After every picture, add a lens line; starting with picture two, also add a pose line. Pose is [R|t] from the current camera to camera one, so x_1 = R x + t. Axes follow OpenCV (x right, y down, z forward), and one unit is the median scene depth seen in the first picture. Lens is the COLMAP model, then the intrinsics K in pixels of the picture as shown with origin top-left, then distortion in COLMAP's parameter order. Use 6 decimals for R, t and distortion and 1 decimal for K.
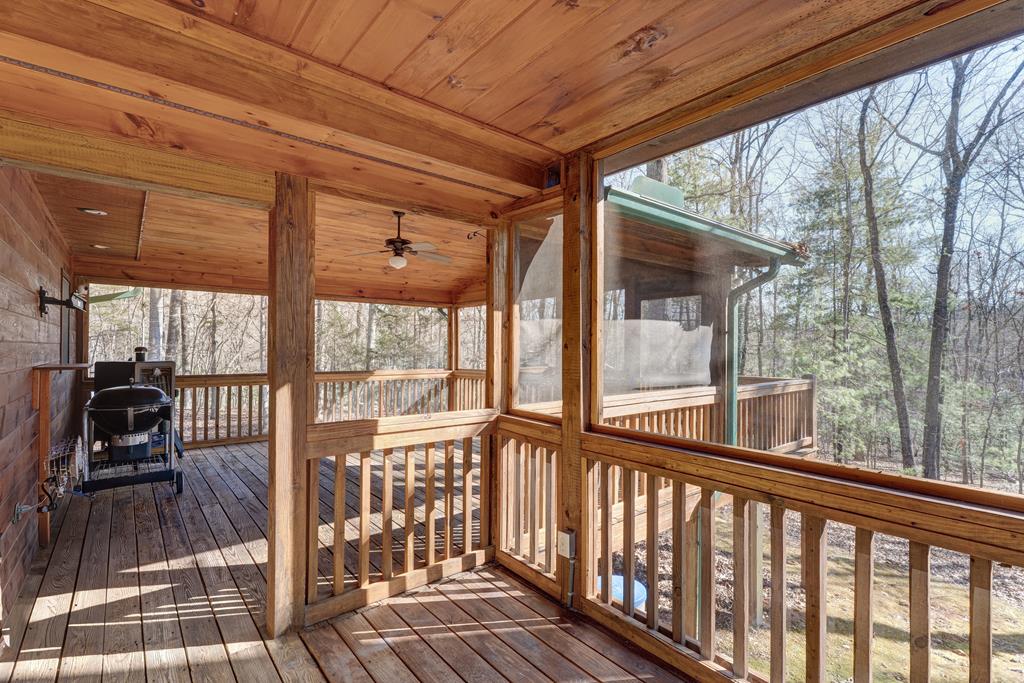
lens RADIAL K [[454.0, 0, 512.8], [0, 454.0, 351.4], [0, 0, 1]] dist [0.000772, 0.000245]
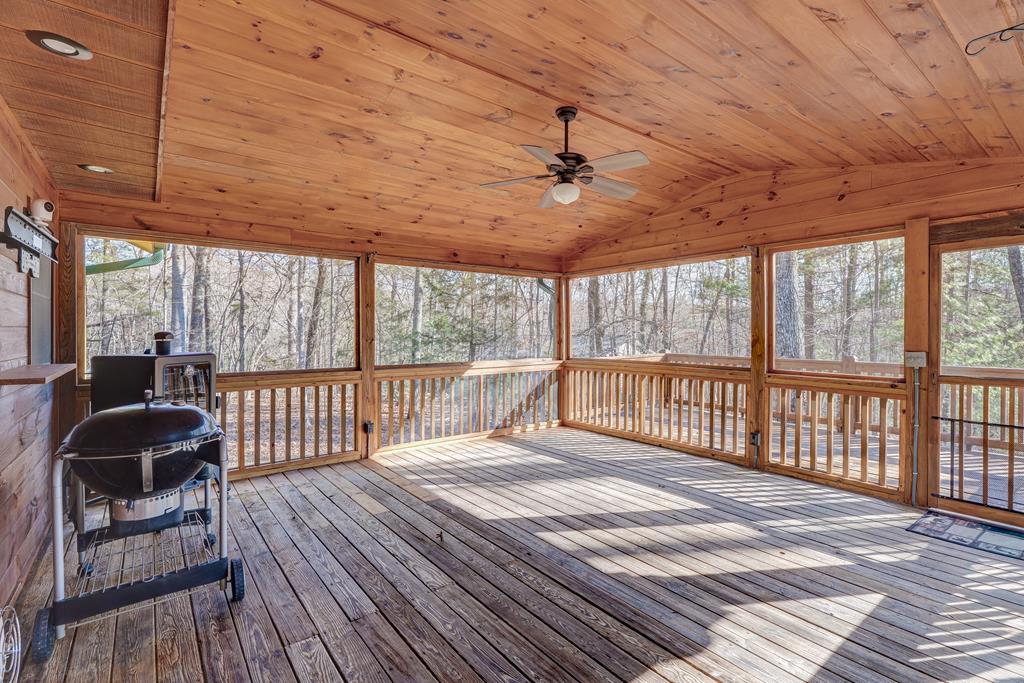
lens RADIAL K [[457.8, 0, 518.1], [0, 457.8, 339.5], [0, 0, 1]] dist [0.001980, 0.000354]
pose [[0.999650, -0.005875, -0.025797, -0.271607], [0.006147, 0.999926, 0.010478, -0.002514], [0.025734, -0.010633, 0.999612, 0.329431]]
